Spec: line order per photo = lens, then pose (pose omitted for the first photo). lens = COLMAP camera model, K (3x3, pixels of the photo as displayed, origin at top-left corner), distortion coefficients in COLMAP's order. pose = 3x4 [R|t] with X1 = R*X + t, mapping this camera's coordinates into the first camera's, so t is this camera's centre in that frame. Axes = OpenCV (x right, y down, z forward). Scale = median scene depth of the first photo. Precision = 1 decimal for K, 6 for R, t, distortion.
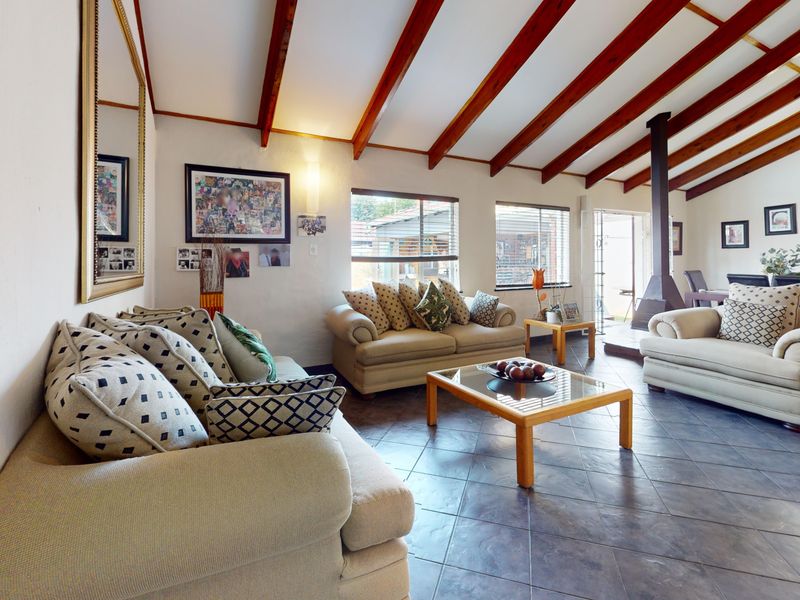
lens RADIAL K [[390.3, 0, 396.8], [0, 390.3, 295.6], [0, 0, 1]] dist [0.012770, -0.000039]
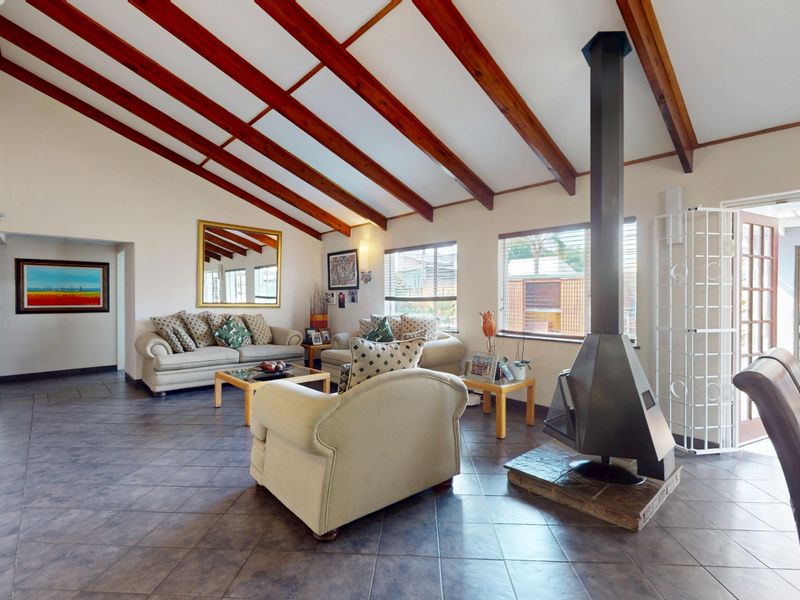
lens RADIAL K [[390.3, 0, 402.2], [0, 390.3, 300.7], [0, 0, 1]] dist [0.012770, -0.000039]
pose [[0.250499, 0.011848, -0.968044, 1.406642], [-0.095161, 0.995384, -0.012442, -0.079701], [0.963429, 0.095237, 0.250470, 0.765032]]
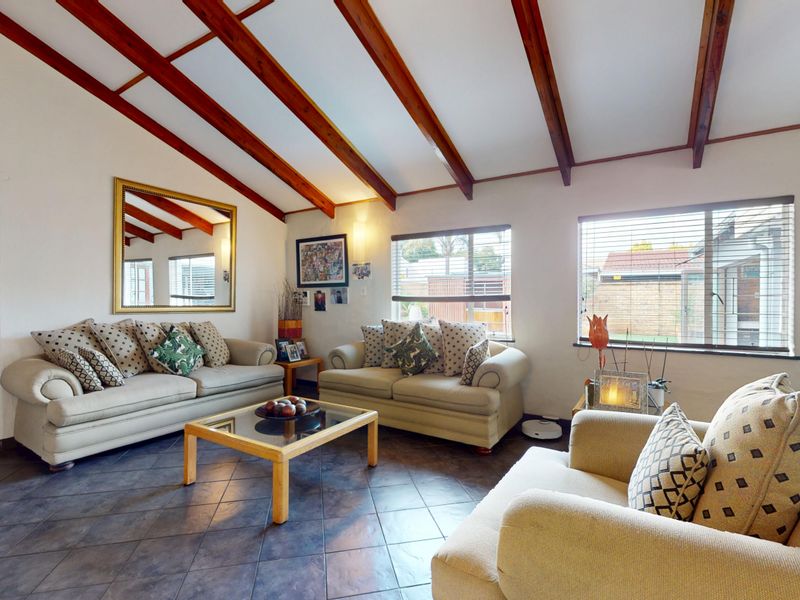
lens RADIAL K [[390.3, 0, 399.9], [0, 390.3, 301.1], [0, 0, 1]] dist [0.012770, -0.000039]
pose [[0.495074, 0.011273, -0.868778, 0.937440], [-0.083726, 0.995881, -0.034789, -0.053640], [0.864807, 0.089962, 0.493979, 0.513686]]
